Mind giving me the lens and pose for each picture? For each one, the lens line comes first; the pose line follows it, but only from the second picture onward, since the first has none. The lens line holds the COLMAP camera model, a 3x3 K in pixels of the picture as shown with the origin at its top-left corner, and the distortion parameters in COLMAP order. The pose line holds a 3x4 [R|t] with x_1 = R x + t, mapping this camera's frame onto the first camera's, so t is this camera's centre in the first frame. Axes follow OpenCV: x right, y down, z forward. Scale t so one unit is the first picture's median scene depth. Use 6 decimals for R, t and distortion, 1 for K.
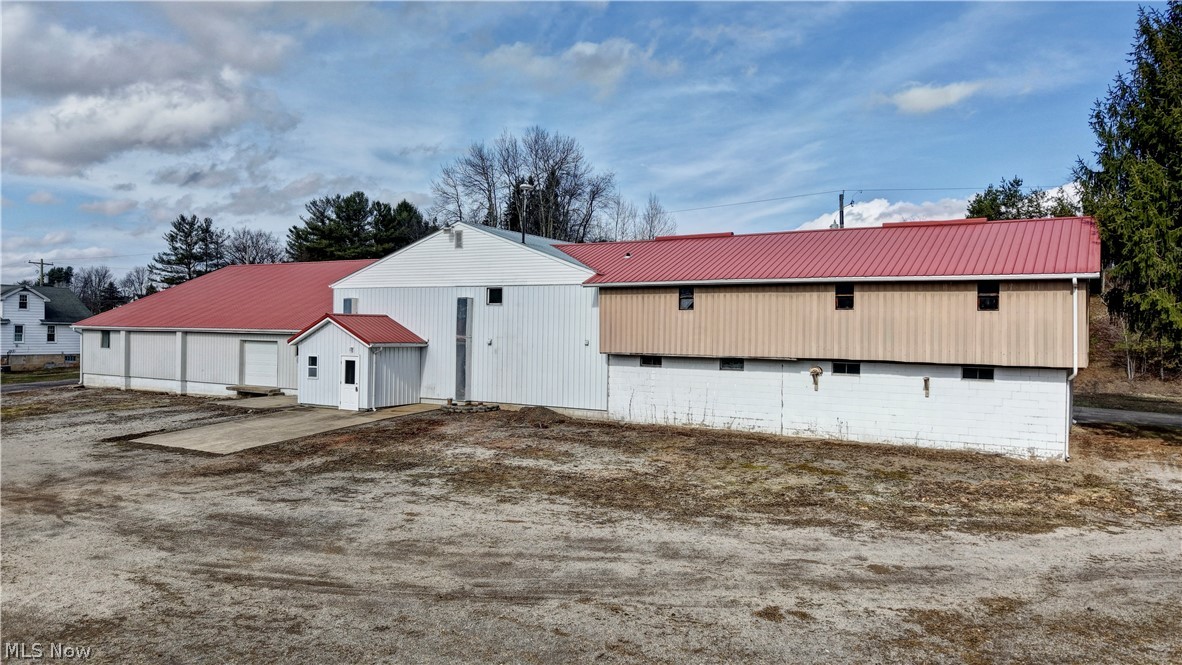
lens RADIAL K [[807.7, 0, 591.0], [0, 807.7, 332.5], [0, 0, 1]] dist [0.001972, 0.000998]
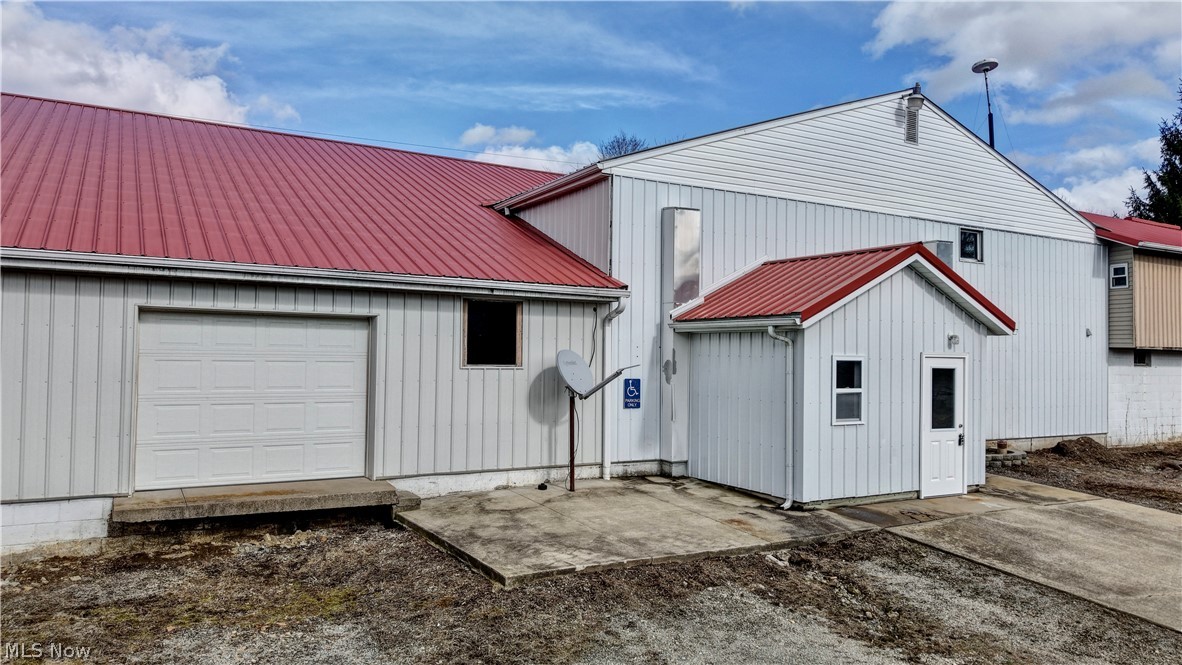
lens RADIAL K [[807.7, 0, 591.0], [0, 807.7, 332.5], [0, 0, 1]] dist [0.001972, 0.000998]
pose [[0.498404, 0.016488, 0.866788, -0.775486], [-0.008544, 0.999864, -0.014106, 0.026111], [-0.866903, -0.000375, 0.498477, 1.022846]]
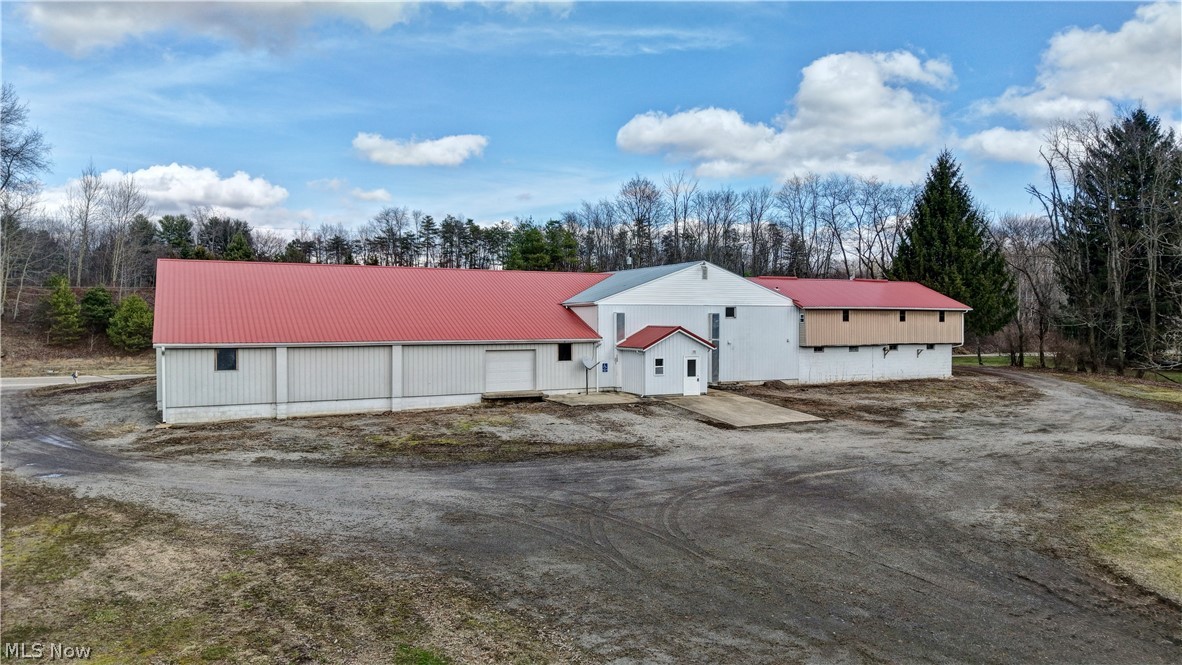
lens RADIAL K [[807.7, 0, 591.0], [0, 807.7, 332.5], [0, 0, 1]] dist [0.001972, 0.000998]
pose [[0.537047, -0.028895, 0.843057, -1.672096], [0.007112, 0.999533, 0.029727, -0.058242], [-0.843522, -0.009969, 0.537002, 0.431330]]
